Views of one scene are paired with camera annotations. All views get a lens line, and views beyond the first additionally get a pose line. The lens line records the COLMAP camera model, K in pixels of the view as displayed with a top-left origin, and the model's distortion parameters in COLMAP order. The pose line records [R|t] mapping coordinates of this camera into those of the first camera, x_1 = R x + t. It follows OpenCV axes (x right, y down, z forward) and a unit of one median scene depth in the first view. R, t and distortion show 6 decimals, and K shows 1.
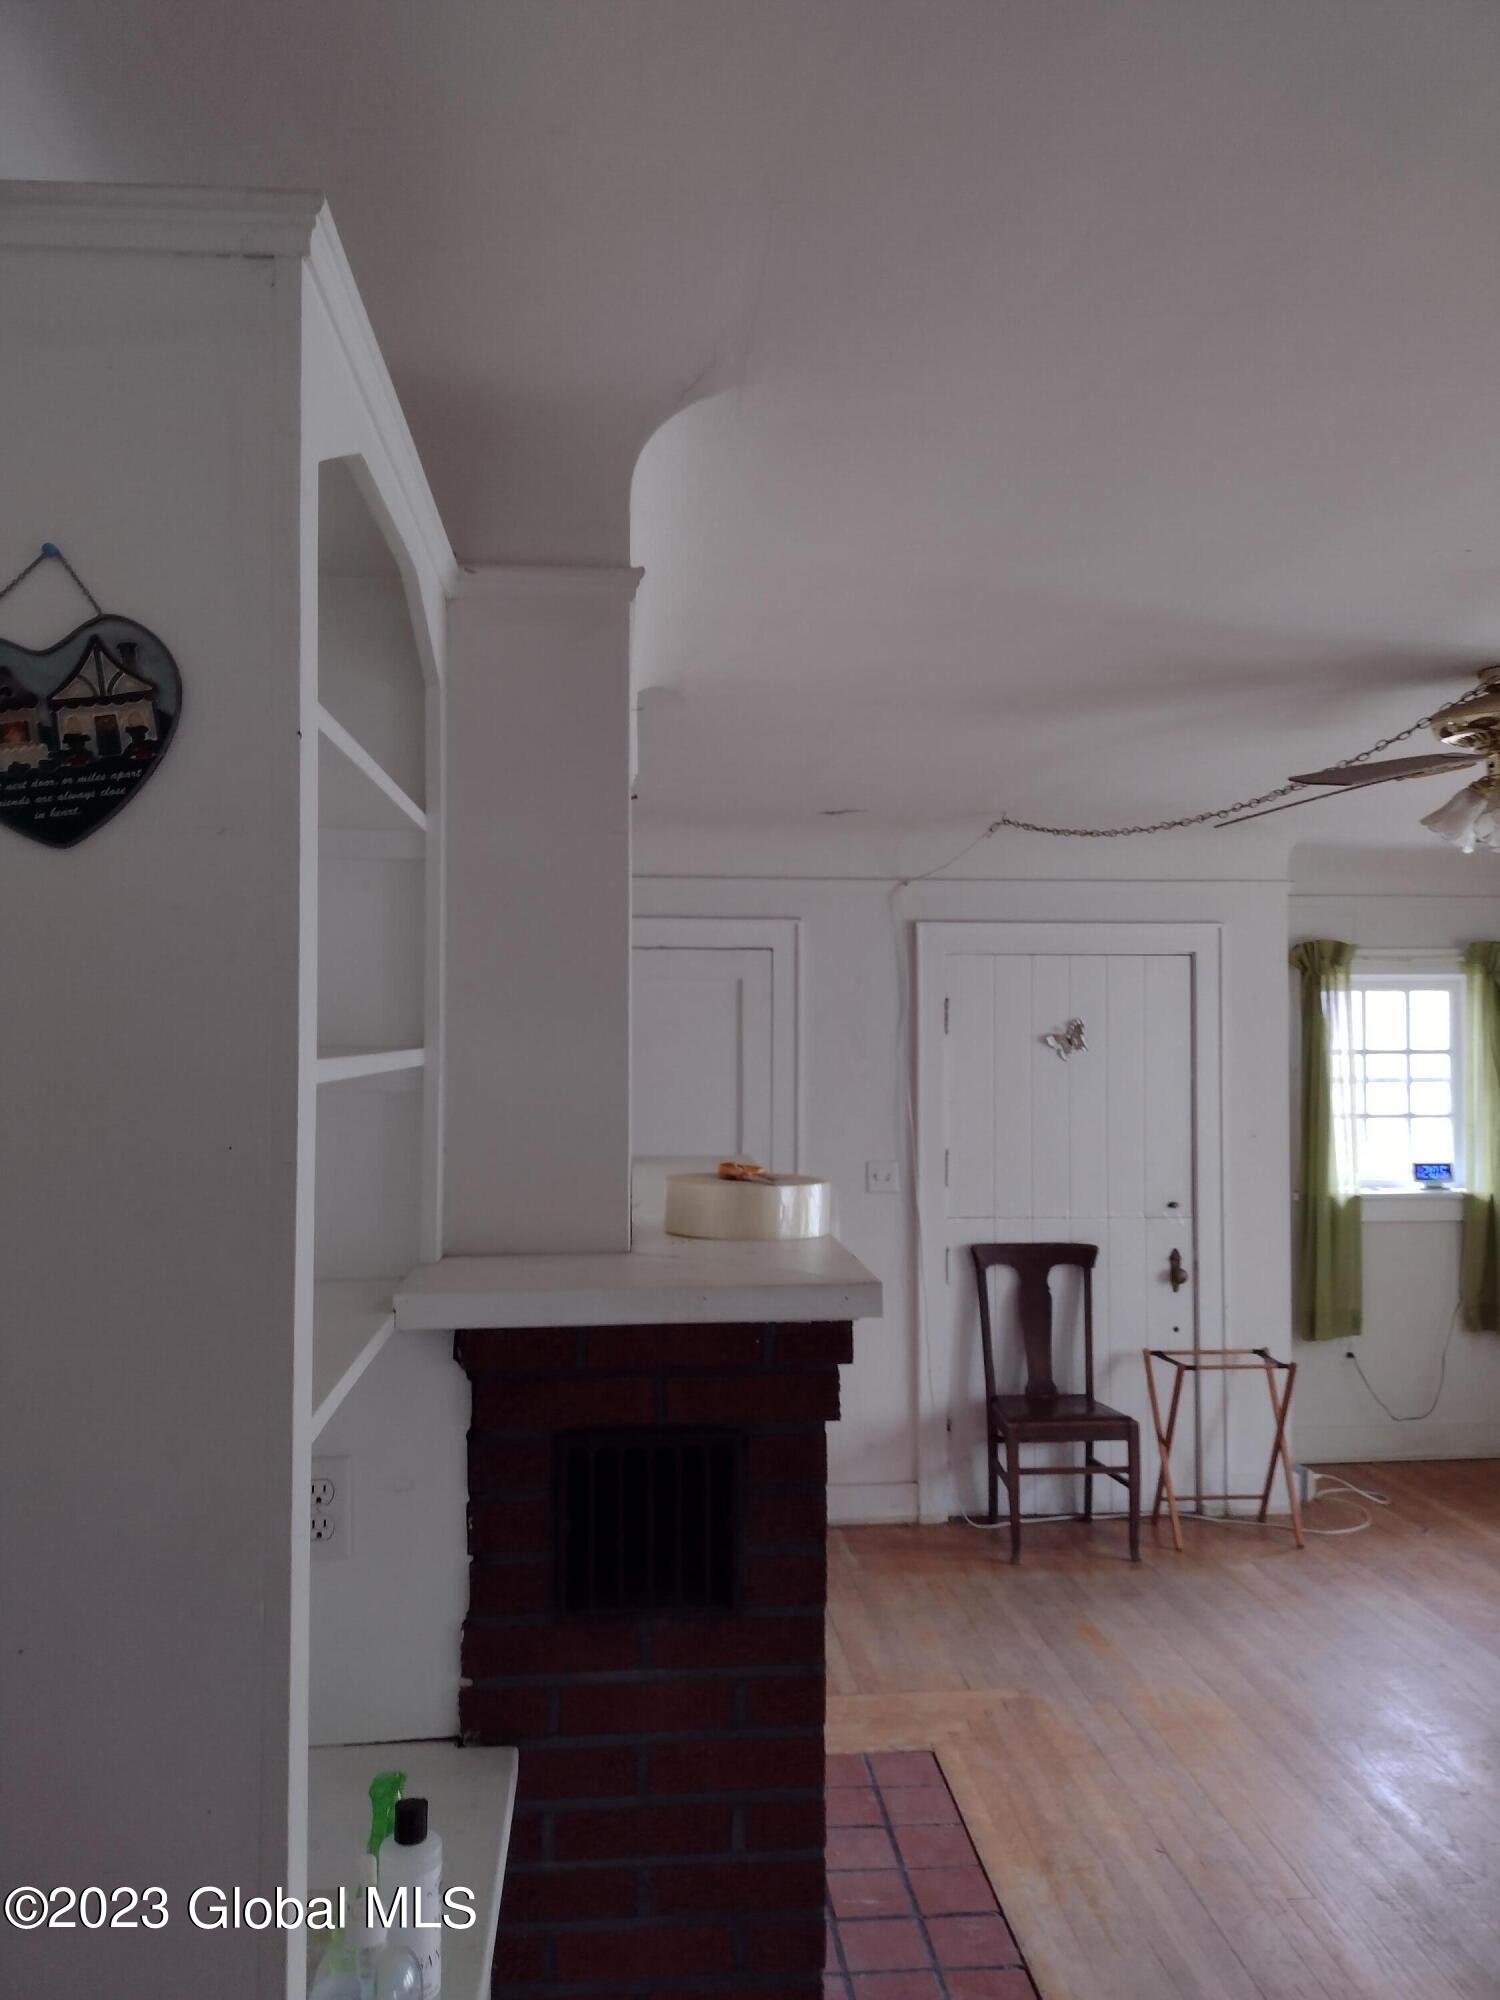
lens RADIAL K [[1494.9, 0, 748.3], [0, 1494.9, 1003.6], [0, 0, 1]] dist [0.082948, -0.106761]
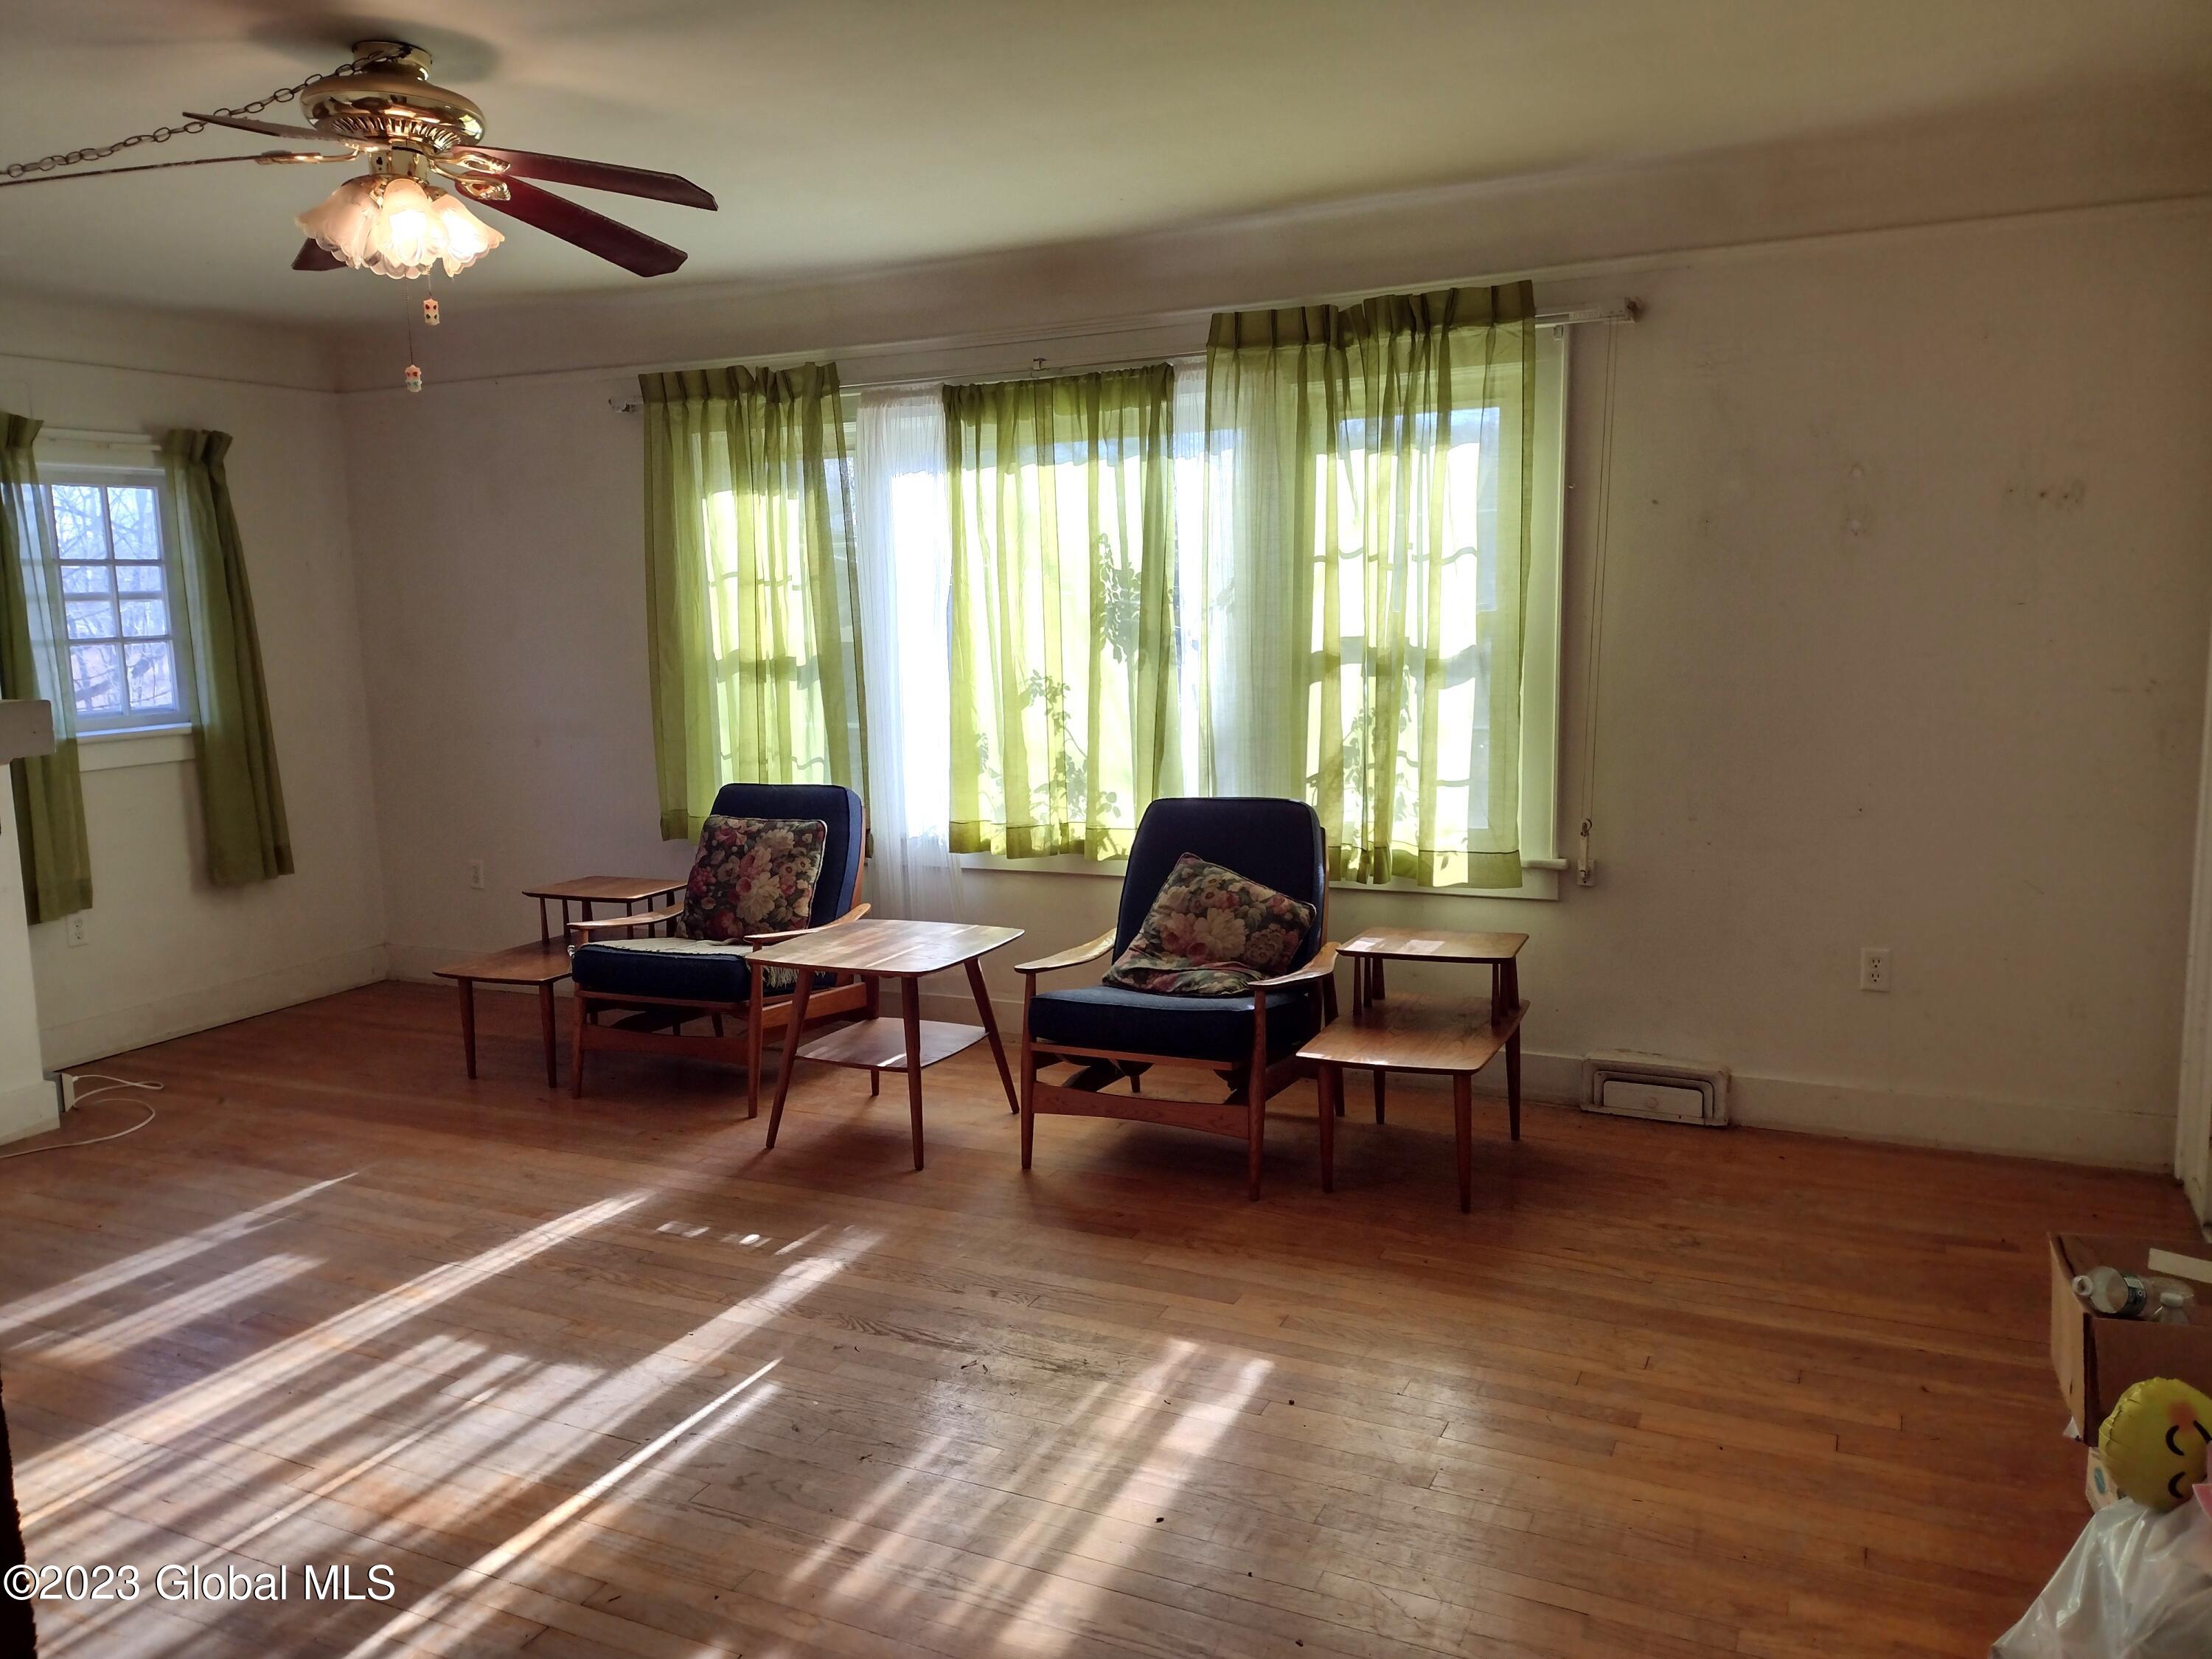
lens RADIAL K [[1653.4, 0, 1068.5], [0, 1653.4, 851.5], [0, 0, 1]] dist [0.082948, -0.106761]
pose [[0.504116, -0.131002, 0.853643, -0.110573], [-0.001398, 0.988304, 0.152493, 0.052415], [-0.863635, -0.078067, 0.498036, 0.098013]]
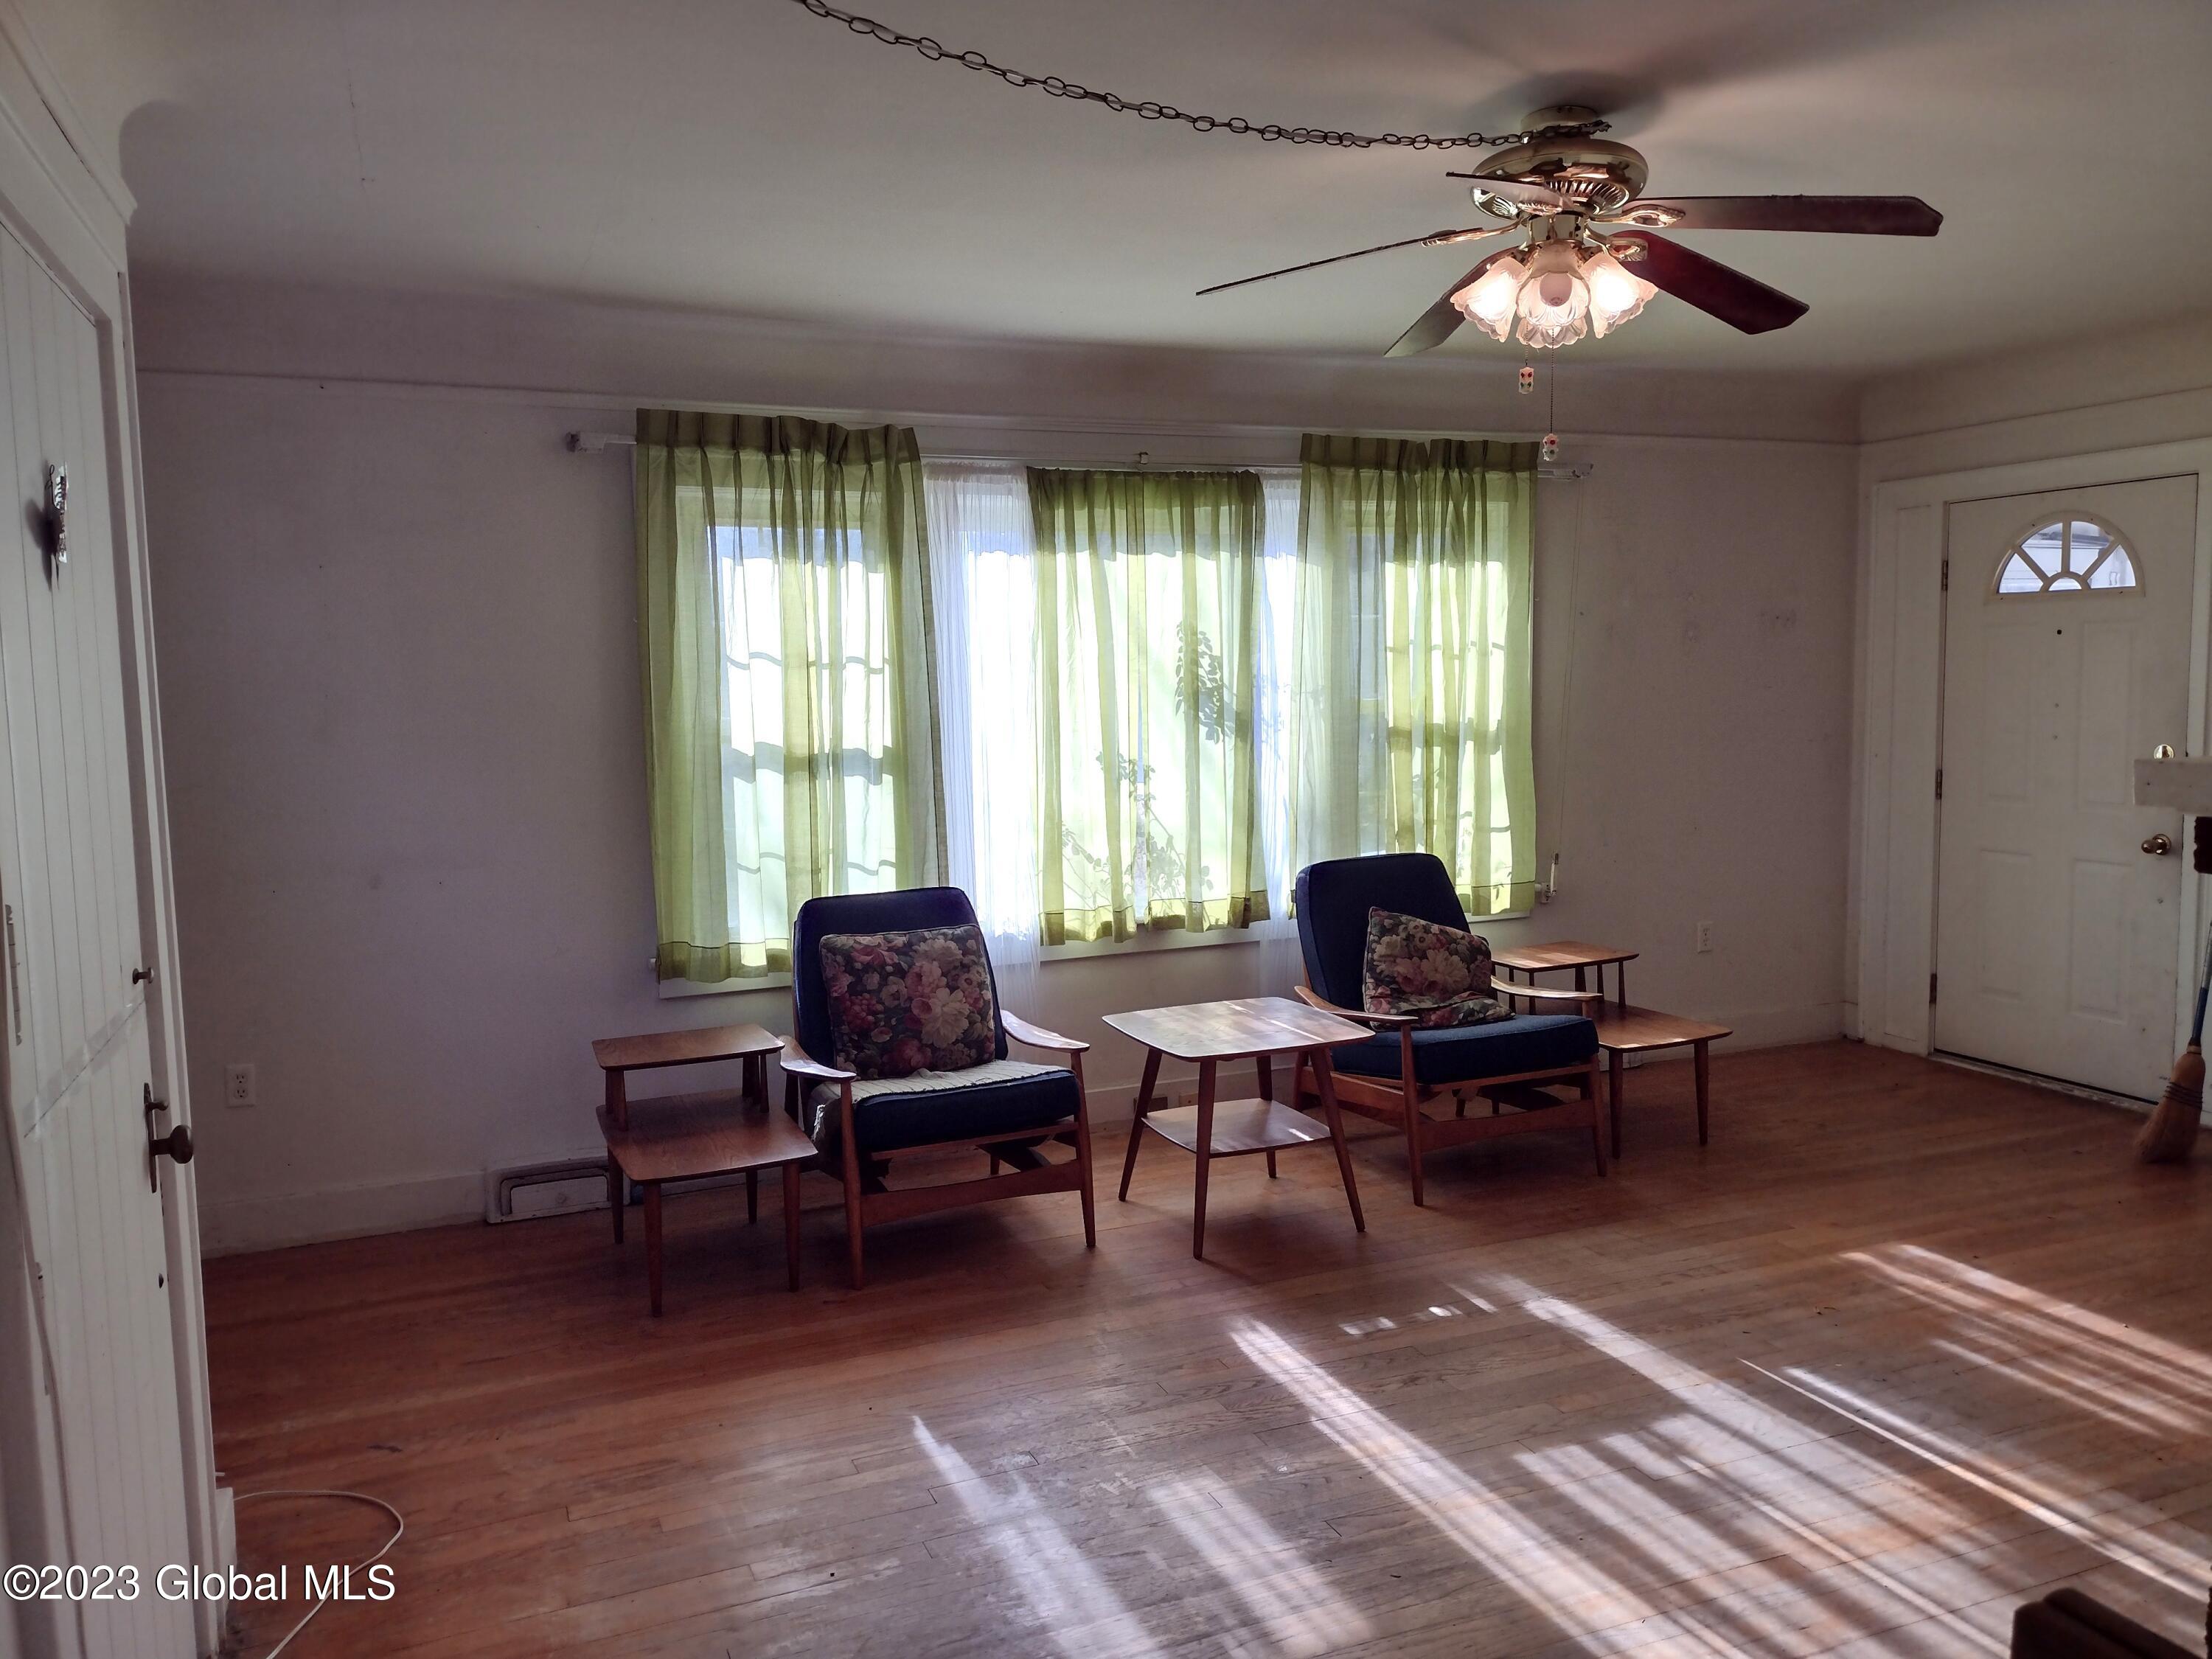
lens RADIAL K [[1653.4, 0, 1119.4], [0, 1653.4, 852.9], [0, 0, 1]] dist [0.082948, -0.106761]
pose [[-0.314311, -0.083571, 0.945634, -0.205293], [0.003149, 0.996020, 0.089071, 0.066208], [-0.949315, 0.030974, -0.312797, 0.891467]]
